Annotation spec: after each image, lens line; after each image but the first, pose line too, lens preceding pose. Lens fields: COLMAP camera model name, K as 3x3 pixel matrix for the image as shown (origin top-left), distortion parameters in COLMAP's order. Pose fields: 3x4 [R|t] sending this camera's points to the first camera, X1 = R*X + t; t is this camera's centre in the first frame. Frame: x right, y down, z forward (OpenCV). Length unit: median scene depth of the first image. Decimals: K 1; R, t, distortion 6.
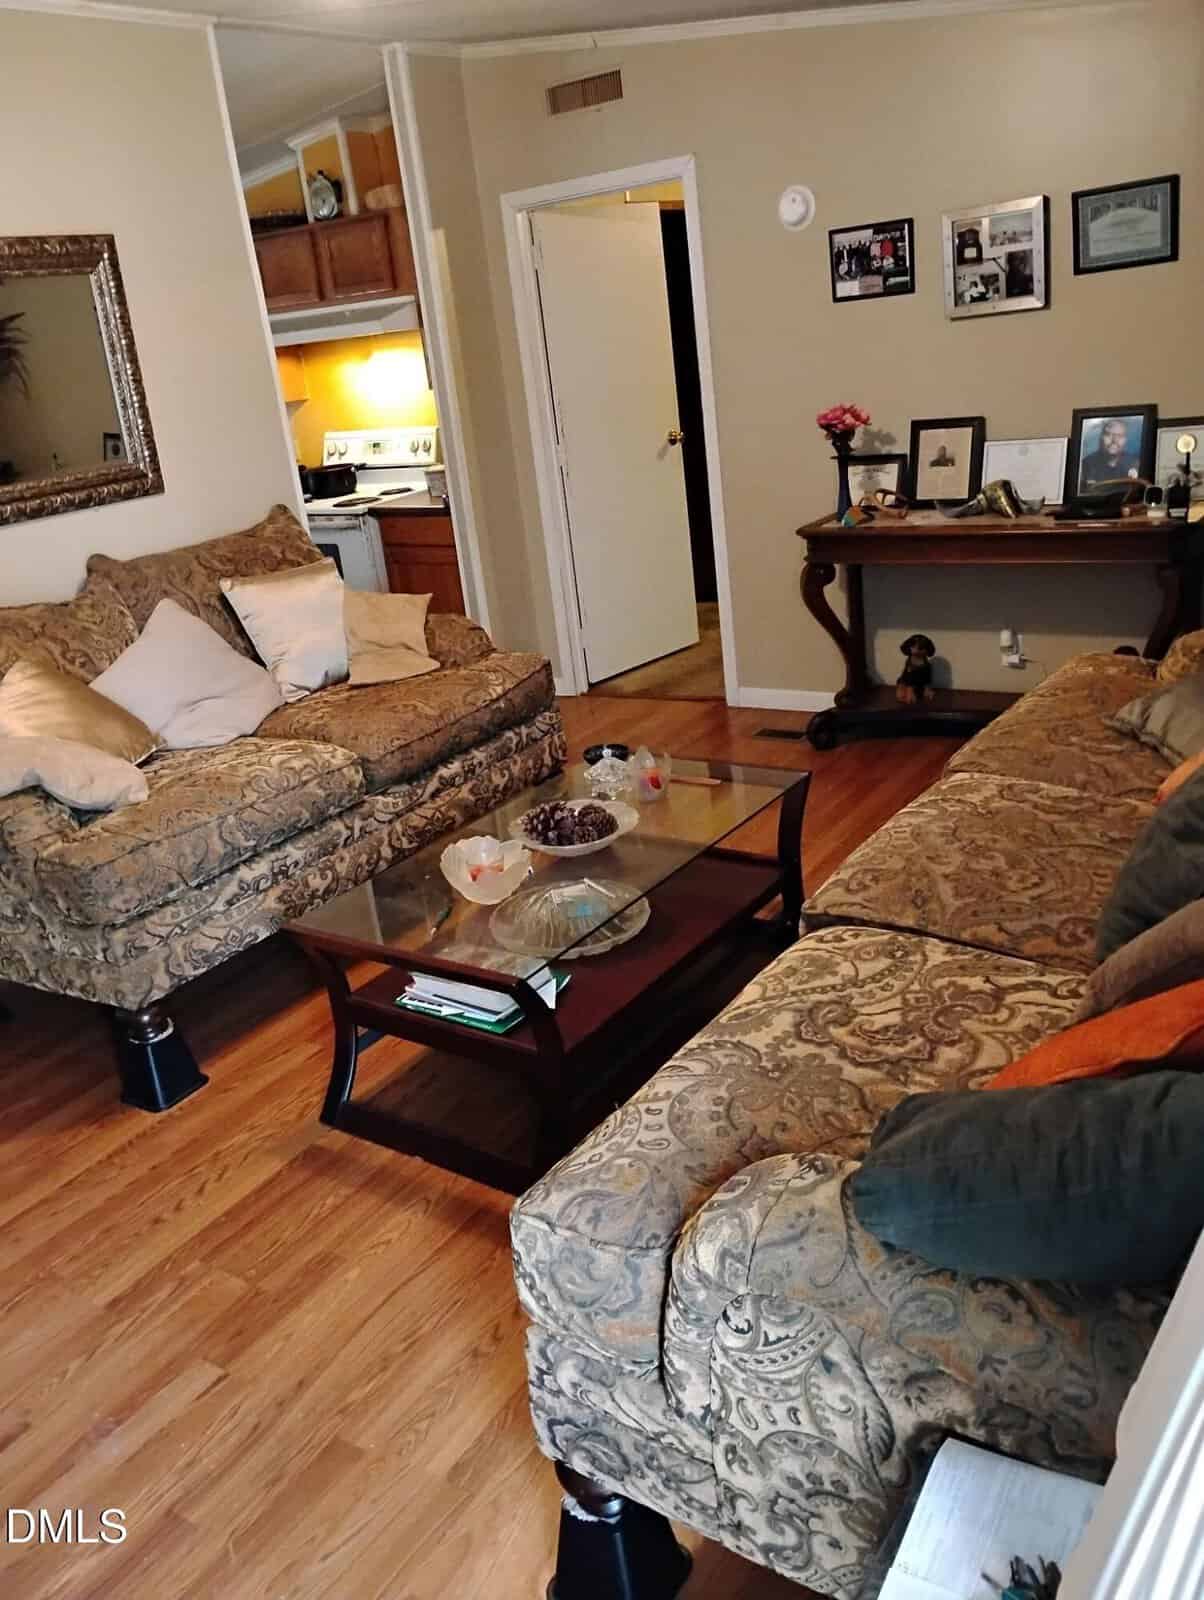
lens RADIAL K [[1296.2, 0, 617.3], [0, 1296.2, 806.0], [0, 0, 1]] dist [0.102668, -0.162406]
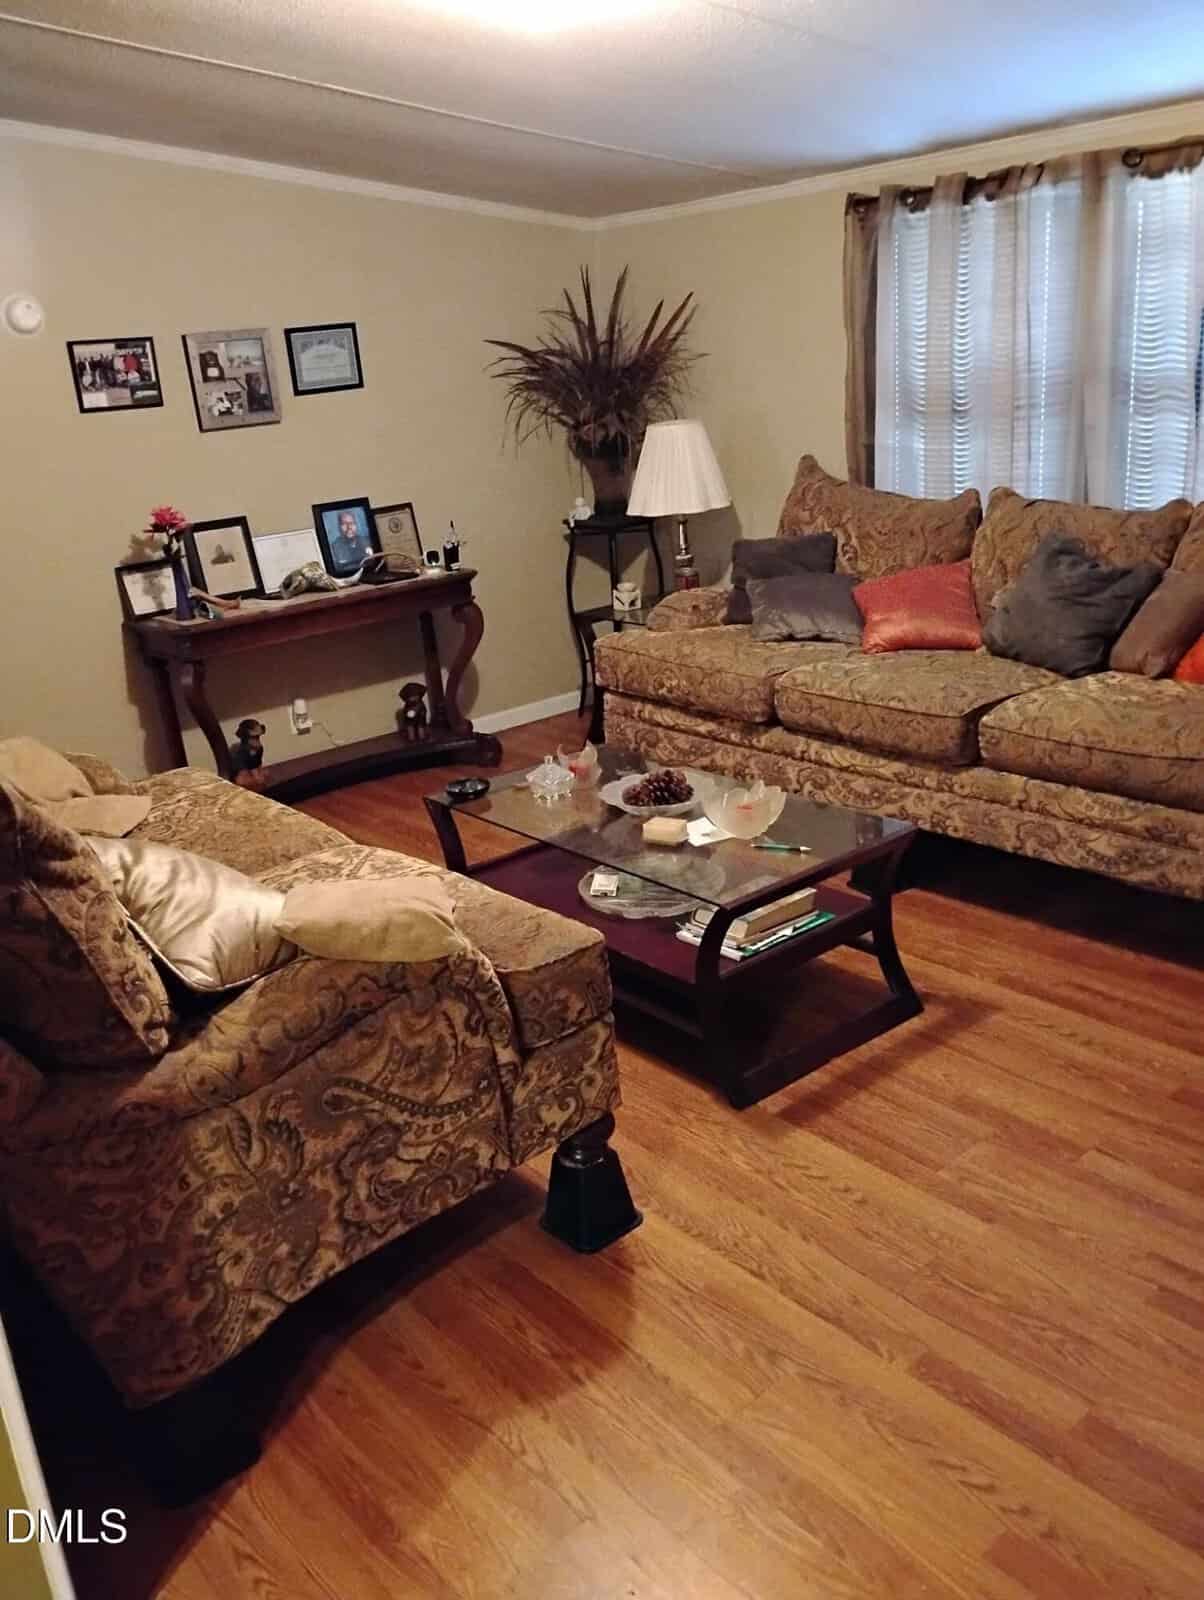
lens RADIAL K [[1296.2, 0, 617.3], [0, 1296.2, 806.0], [0, 0, 1]] dist [0.102668, -0.162406]
pose [[0.244648, -0.235422, 0.940597, -0.755507], [0.381751, 0.915112, 0.129751, -0.096535], [-0.891299, 0.327331, 0.313753, 0.455334]]
